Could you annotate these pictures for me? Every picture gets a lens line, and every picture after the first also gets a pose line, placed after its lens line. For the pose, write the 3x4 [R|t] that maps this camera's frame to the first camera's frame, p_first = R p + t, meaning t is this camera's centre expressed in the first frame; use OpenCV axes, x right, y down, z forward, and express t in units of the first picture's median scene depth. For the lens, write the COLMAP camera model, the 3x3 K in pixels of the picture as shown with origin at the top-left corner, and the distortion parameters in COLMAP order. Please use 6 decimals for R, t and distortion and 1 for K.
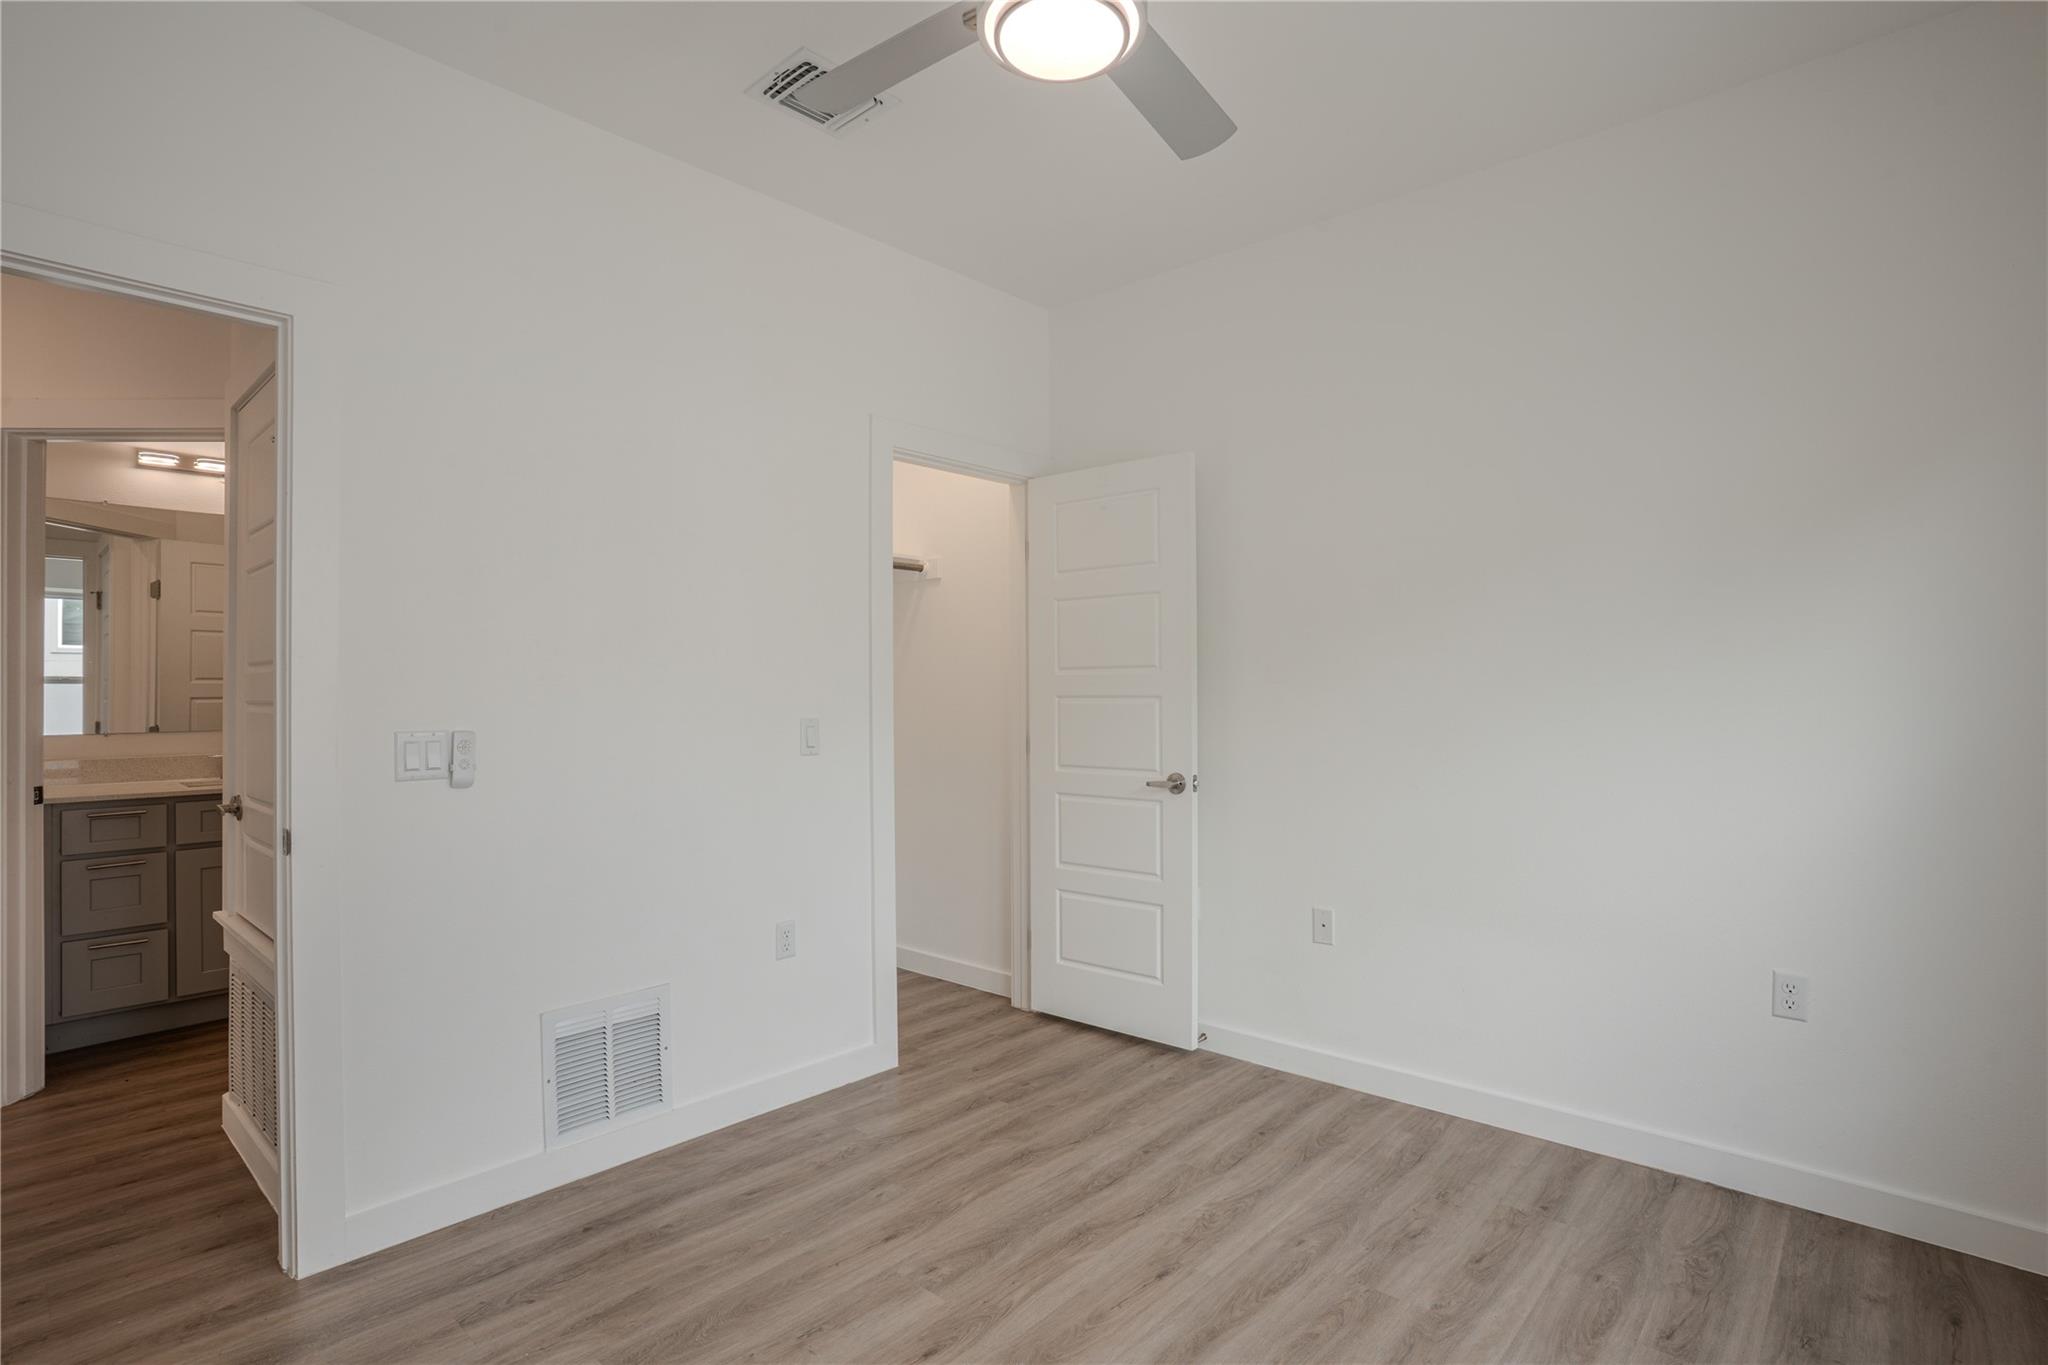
lens RADIAL K [[1002.6, 0, 1024.7], [0, 1002.6, 680.3], [0, 0, 1]] dist [-0.062675, 0.019669]
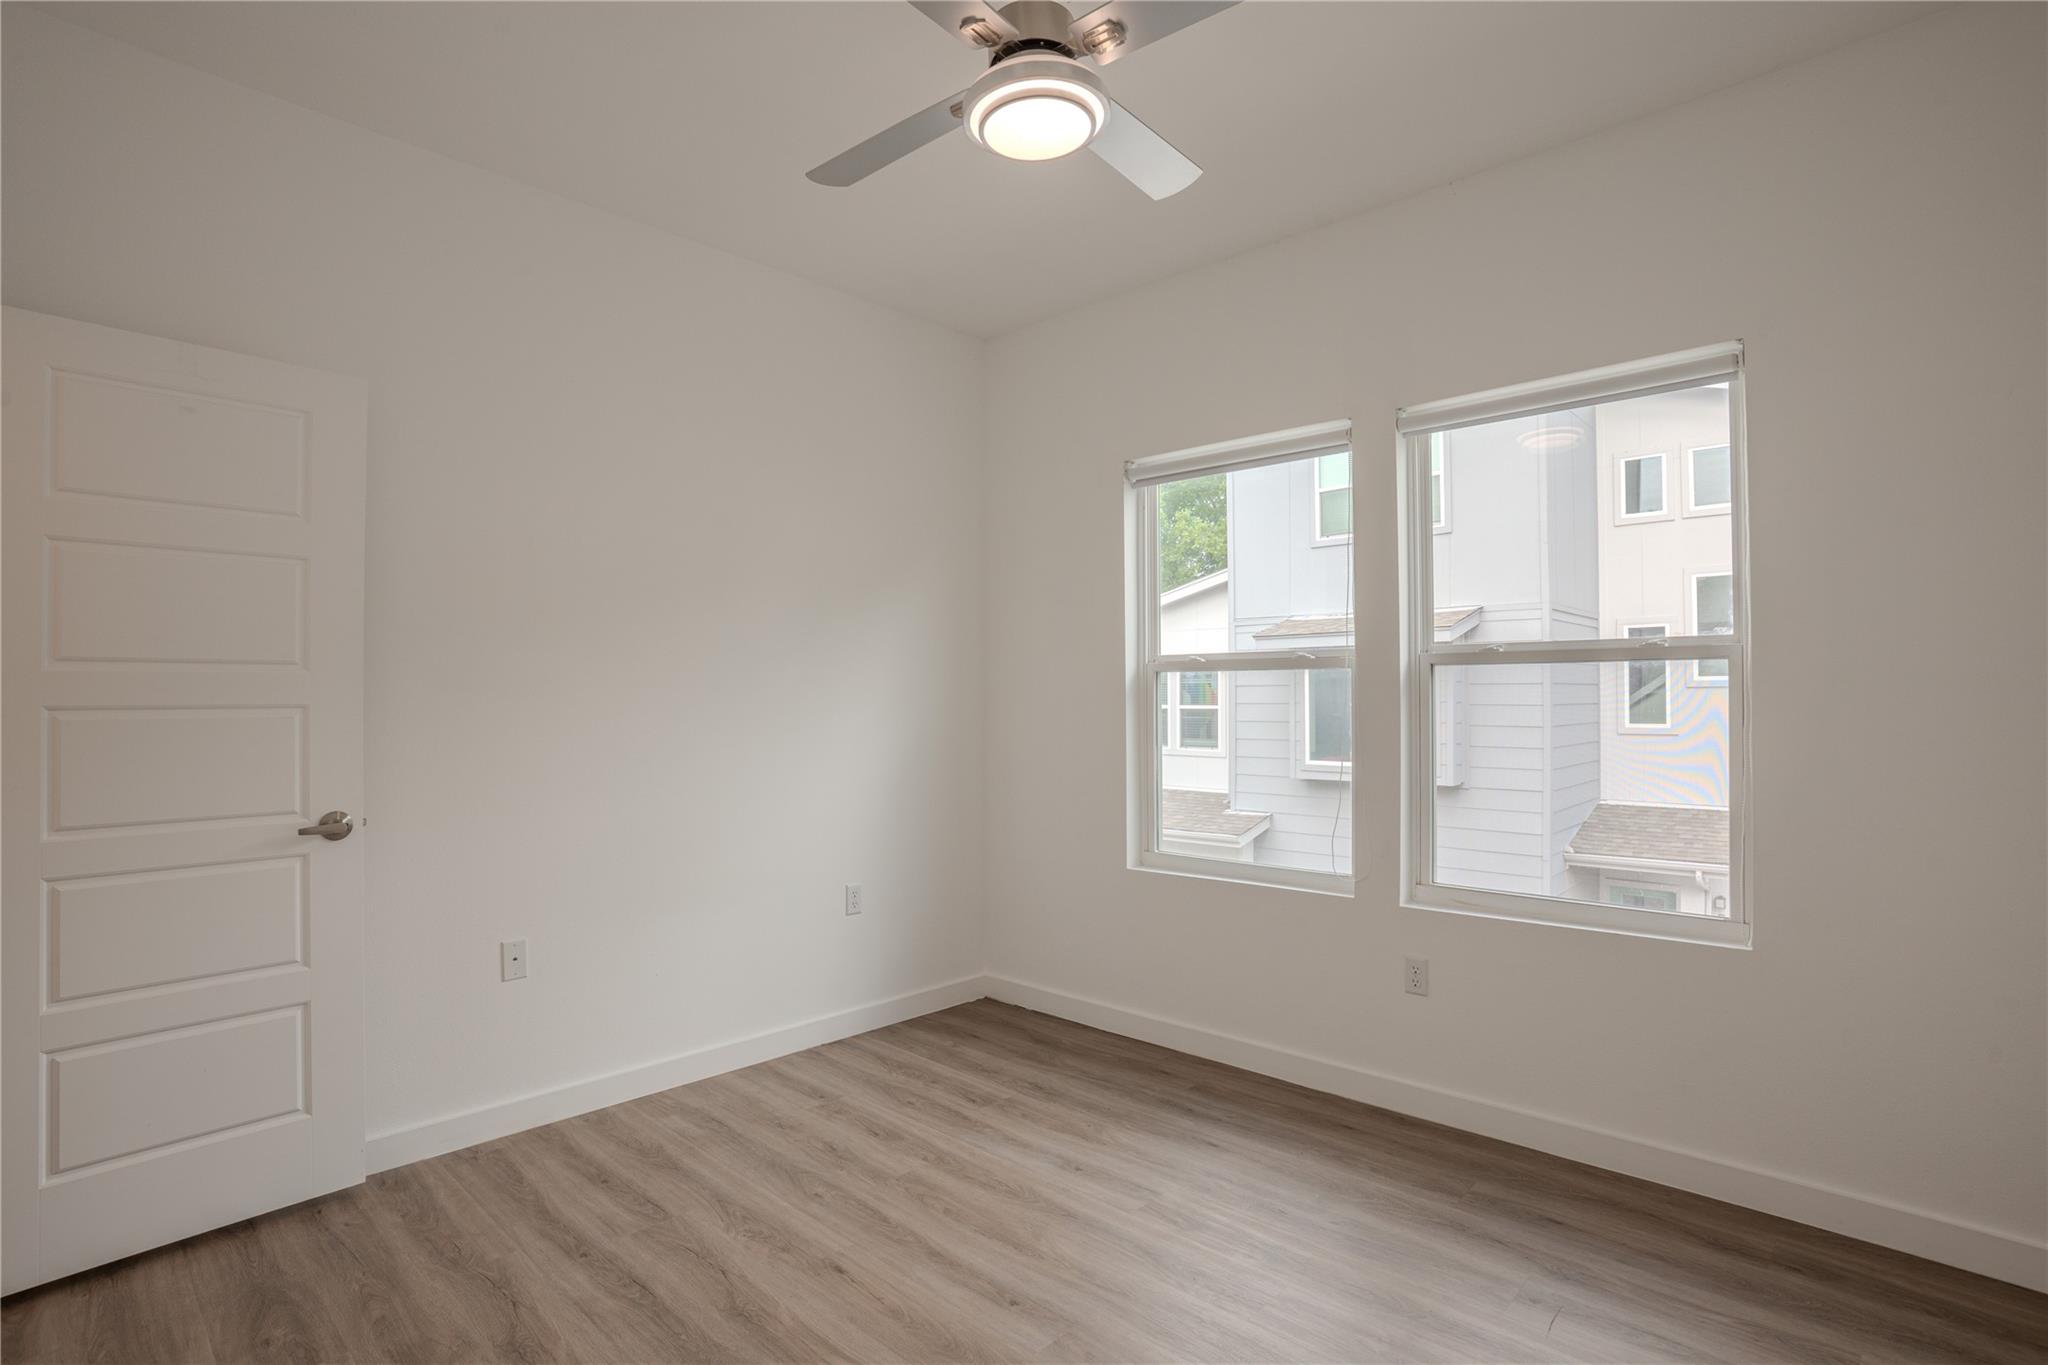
lens RADIAL K [[1002.6, 0, 1019.4], [0, 1002.6, 682.3], [0, 0, 1]] dist [-0.062675, 0.019669]
pose [[0.011579, 0.020948, 0.999714, -0.696013], [-0.011297, 0.999719, -0.020818, 0.010135], [-0.999869, -0.011053, 0.011812, 0.629766]]
